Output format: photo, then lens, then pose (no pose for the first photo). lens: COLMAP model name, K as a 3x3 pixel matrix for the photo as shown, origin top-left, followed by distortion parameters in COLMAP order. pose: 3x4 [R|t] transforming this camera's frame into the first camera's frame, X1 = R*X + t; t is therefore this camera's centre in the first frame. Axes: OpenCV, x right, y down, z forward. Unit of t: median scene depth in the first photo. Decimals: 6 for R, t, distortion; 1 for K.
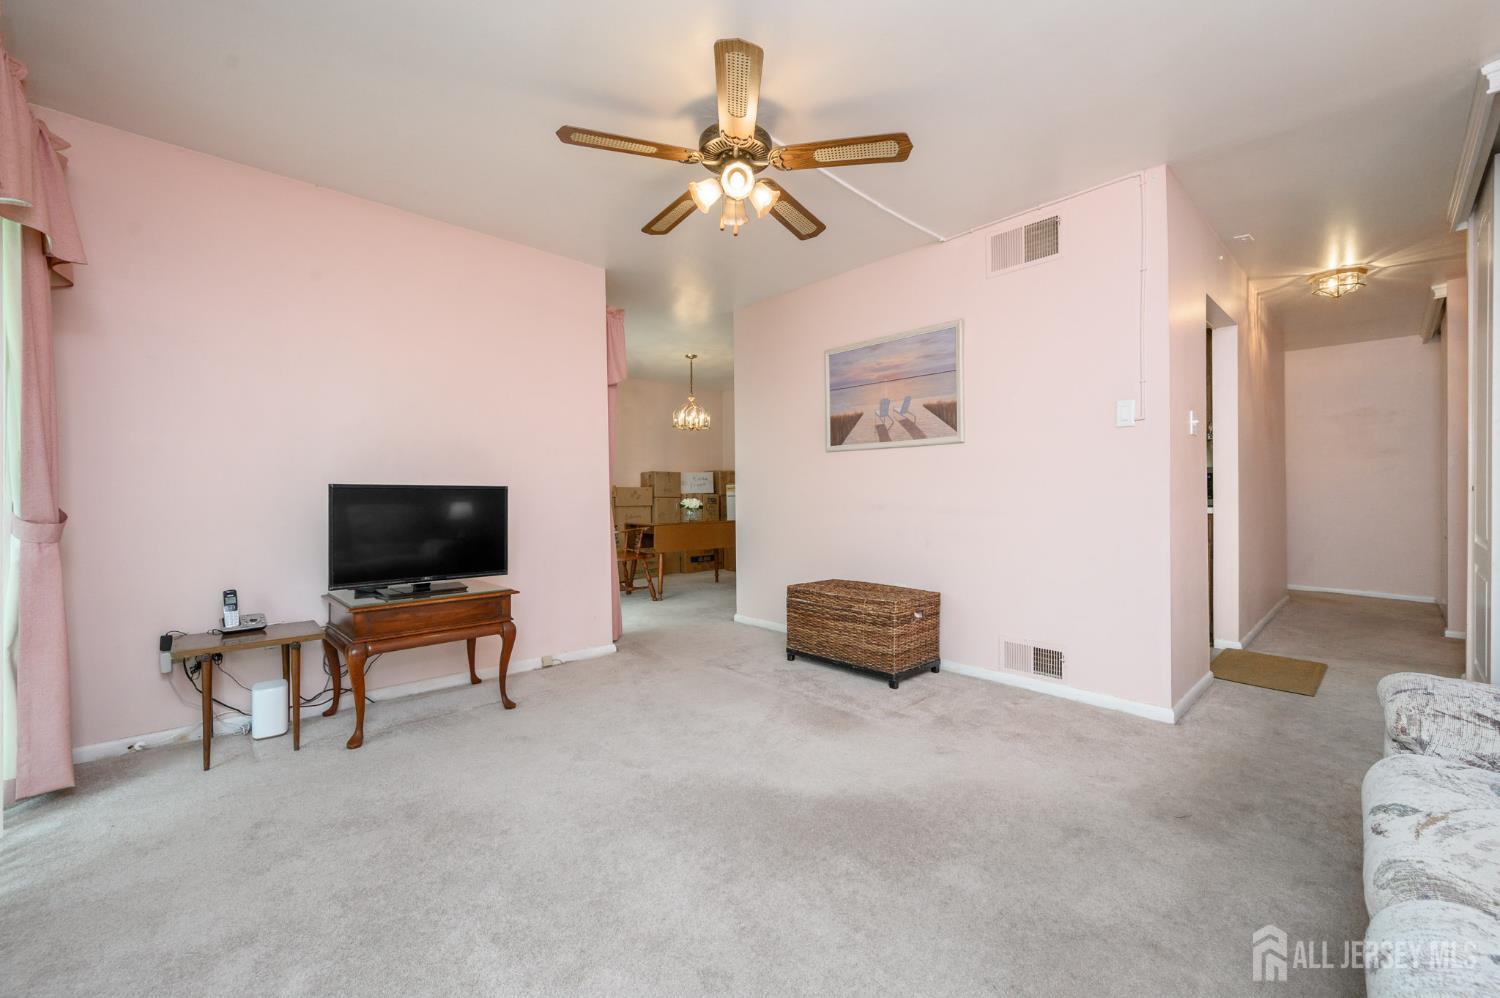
lens RADIAL K [[597.1, 0, 751.7], [0, 597.1, 492.9], [0, 0, 1]] dist [0.001266, 0.000233]
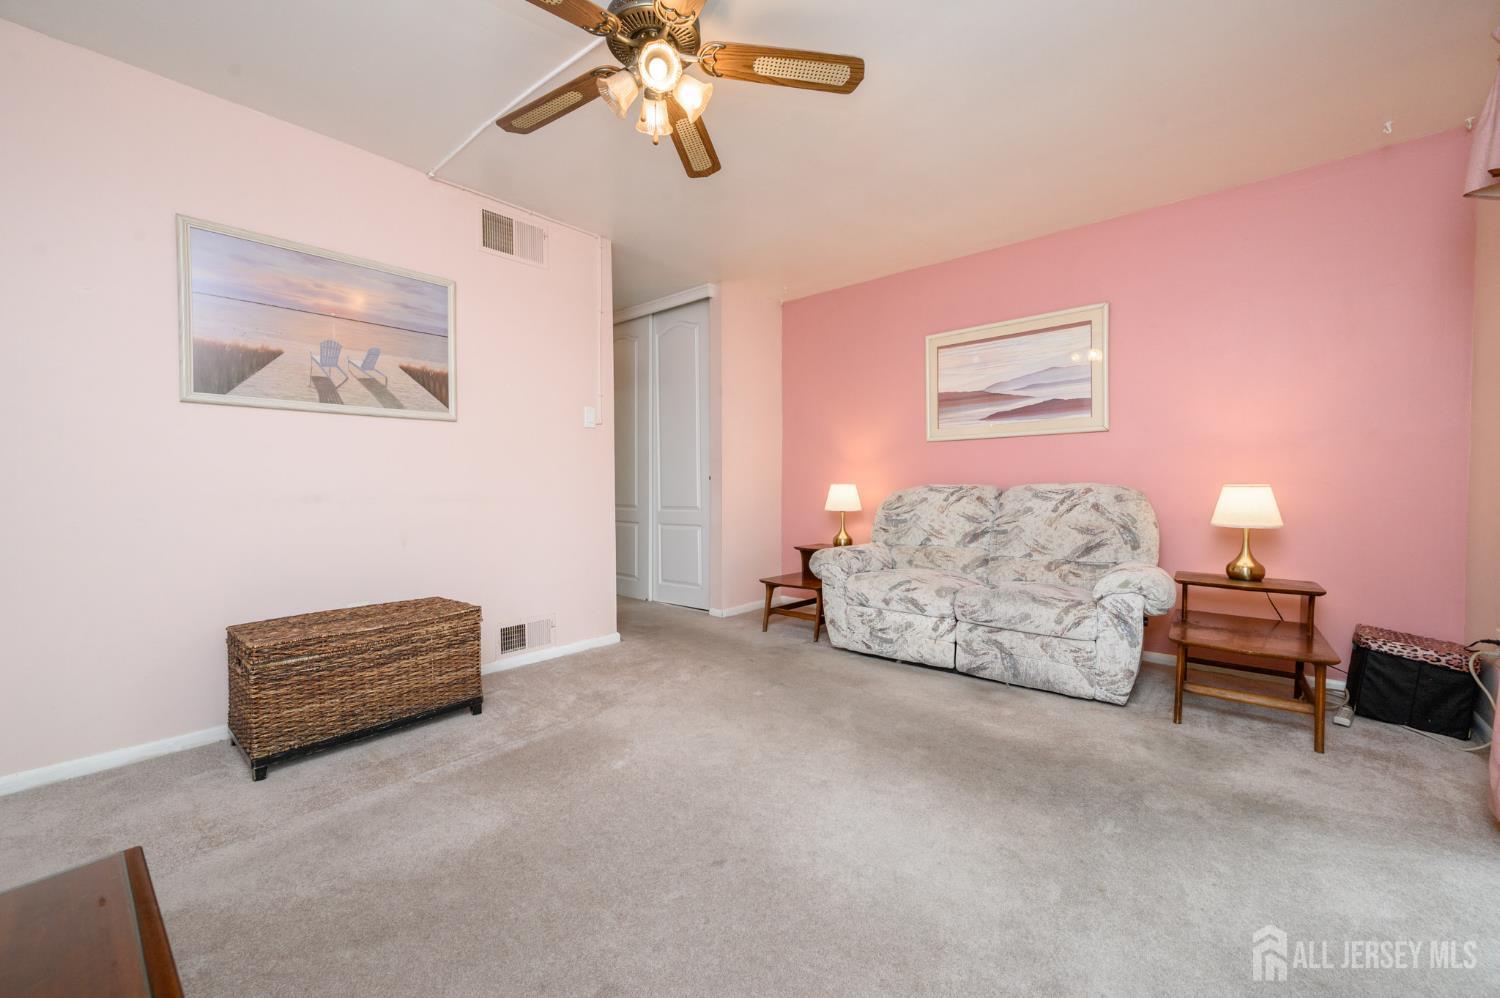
lens RADIAL K [[597.1, 0, 749.2], [0, 597.1, 490.6], [0, 0, 1]] dist [0.001266, 0.000233]
pose [[-0.103727, -0.012448, 0.994528, -0.539532], [0.001834, 0.999918, 0.012707, 0.007597], [-0.994604, 0.003142, -0.103695, 0.618729]]
